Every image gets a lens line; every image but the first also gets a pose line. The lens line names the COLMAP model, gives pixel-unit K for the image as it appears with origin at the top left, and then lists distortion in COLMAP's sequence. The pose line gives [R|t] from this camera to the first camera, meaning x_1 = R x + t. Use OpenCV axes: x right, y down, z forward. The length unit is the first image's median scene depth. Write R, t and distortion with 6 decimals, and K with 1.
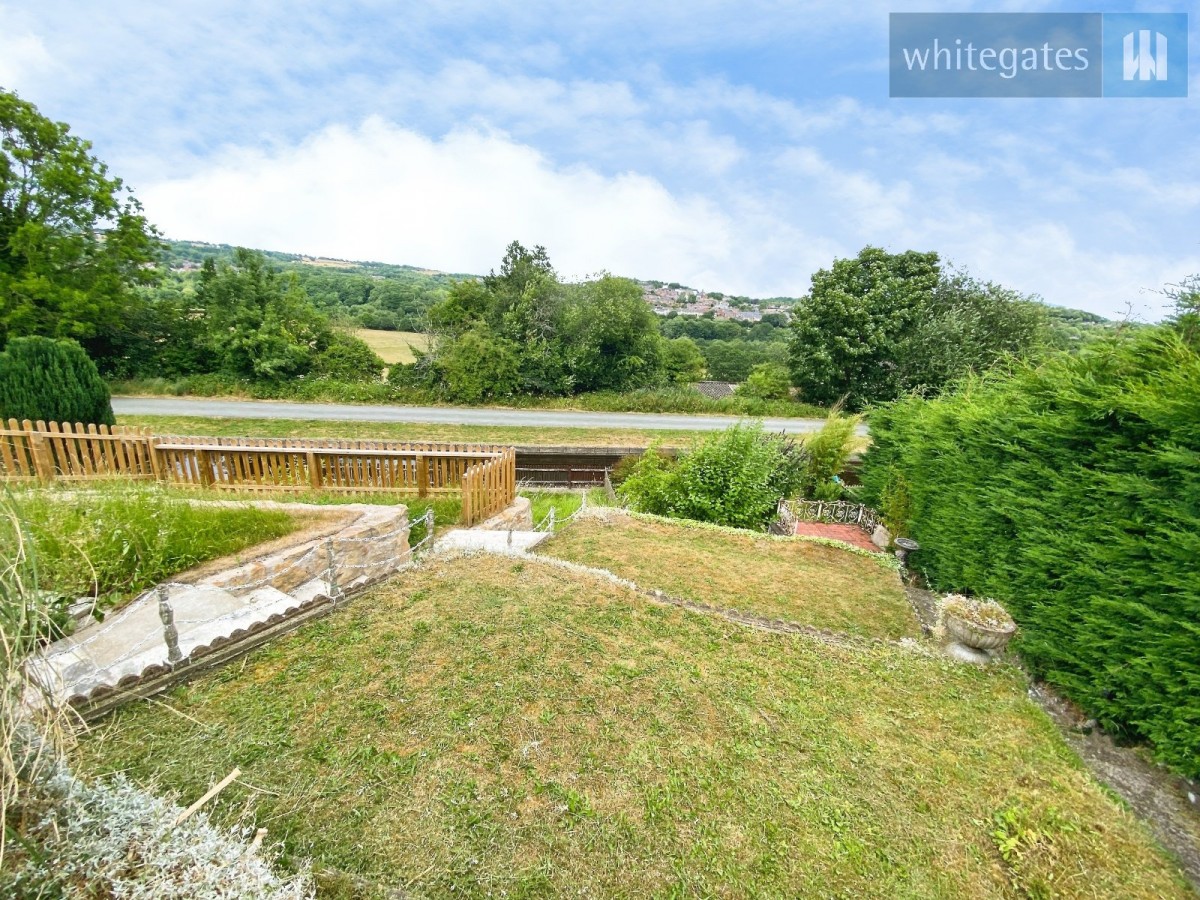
lens RADIAL K [[477.8, 0, 595.3], [0, 477.8, 452.0], [0, 0, 1]] dist [0.022659, -0.022190]
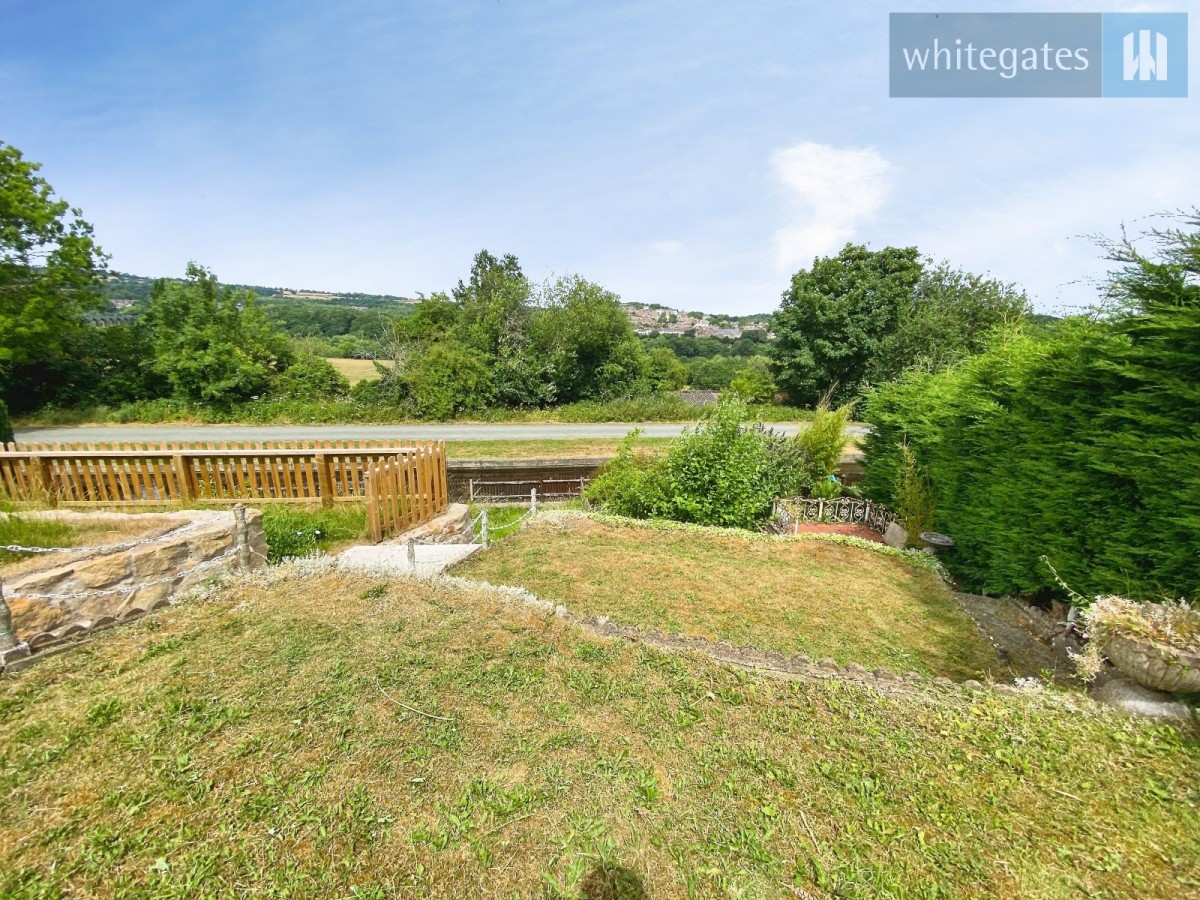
lens RADIAL K [[477.8, 0, 595.3], [0, 477.8, 452.0], [0, 0, 1]] dist [0.022659, -0.022190]
pose [[0.998846, -0.041121, 0.024817, 0.018318], [0.042171, 0.998168, -0.043394, 0.016508], [-0.022987, 0.044390, 0.998750, 0.058880]]
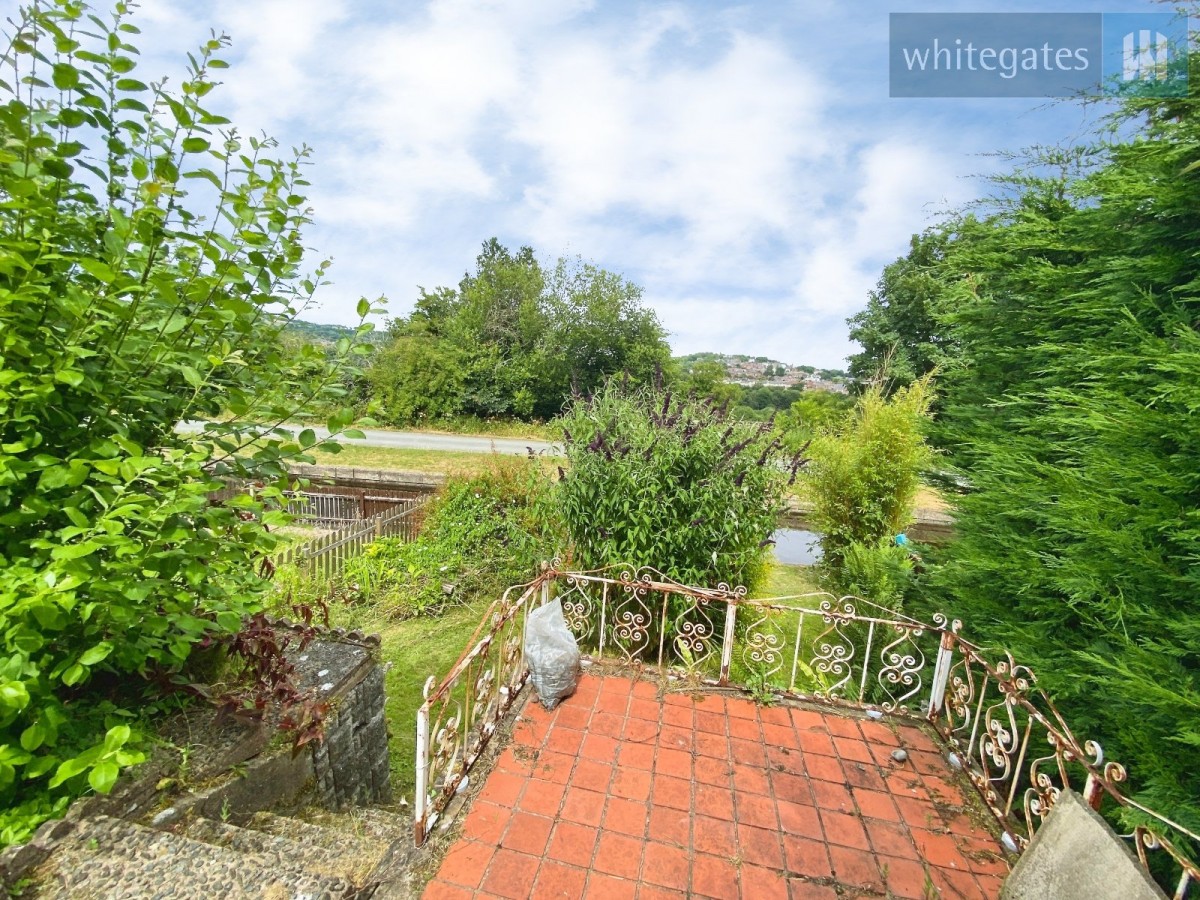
lens RADIAL K [[483.7, 0, 596.3], [0, 483.7, 454.6], [0, 0, 1]] dist [0.023307, -0.022610]
pose [[0.985482, 0.030093, -0.167089, 0.187094], [-0.053615, 0.988965, -0.138105, 0.033118], [0.161089, 0.145058, 0.976222, 0.326051]]
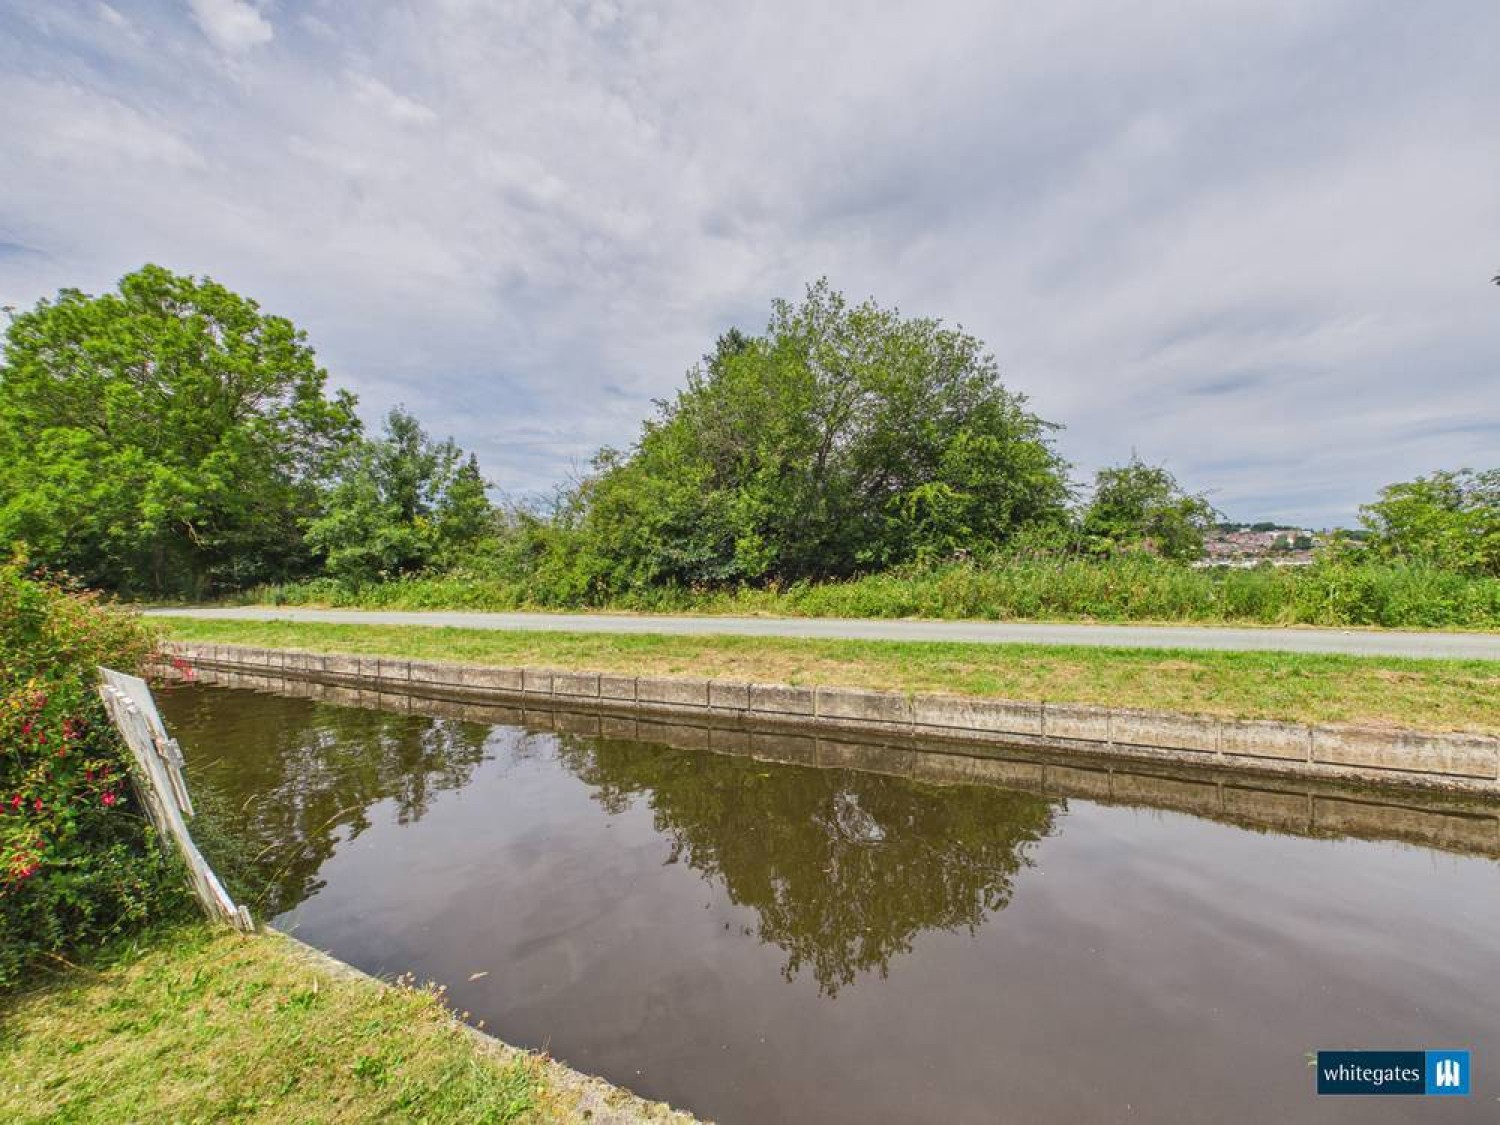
lens RADIAL K [[604.6, 0, 745.3], [0, 604.6, 568.2], [0, 0, 1]] dist [0.023307, -0.022610]
pose [[0.846587, -0.073346, -0.527173, 0.228474], [-0.095099, 0.953677, -0.285405, 0.020553], [0.523686, 0.291754, 0.800395, 0.619499]]
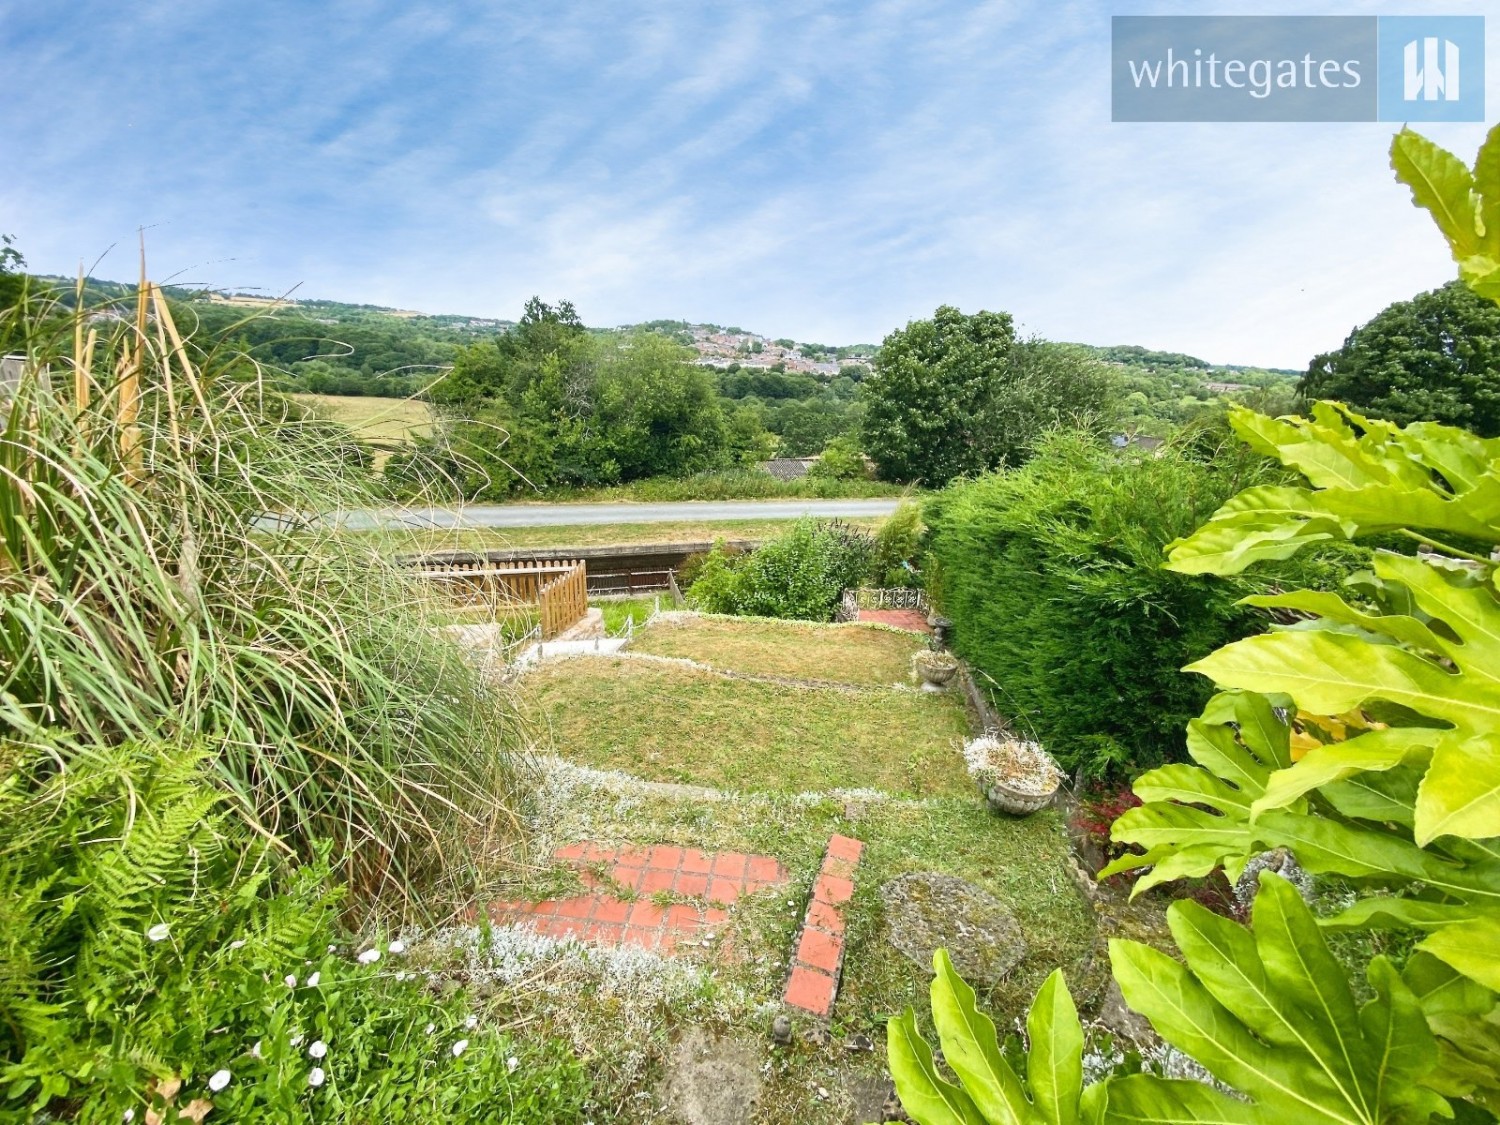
lens RADIAL K [[597.3, 0, 744.1], [0, 597.3, 565.0], [0, 0, 1]] dist [0.022659, -0.022190]
pose [[0.985565, -0.066214, 0.155814, -0.009759], [0.060052, 0.997228, 0.043938, -0.010422], [-0.158292, -0.033946, 0.986809, -0.096355]]
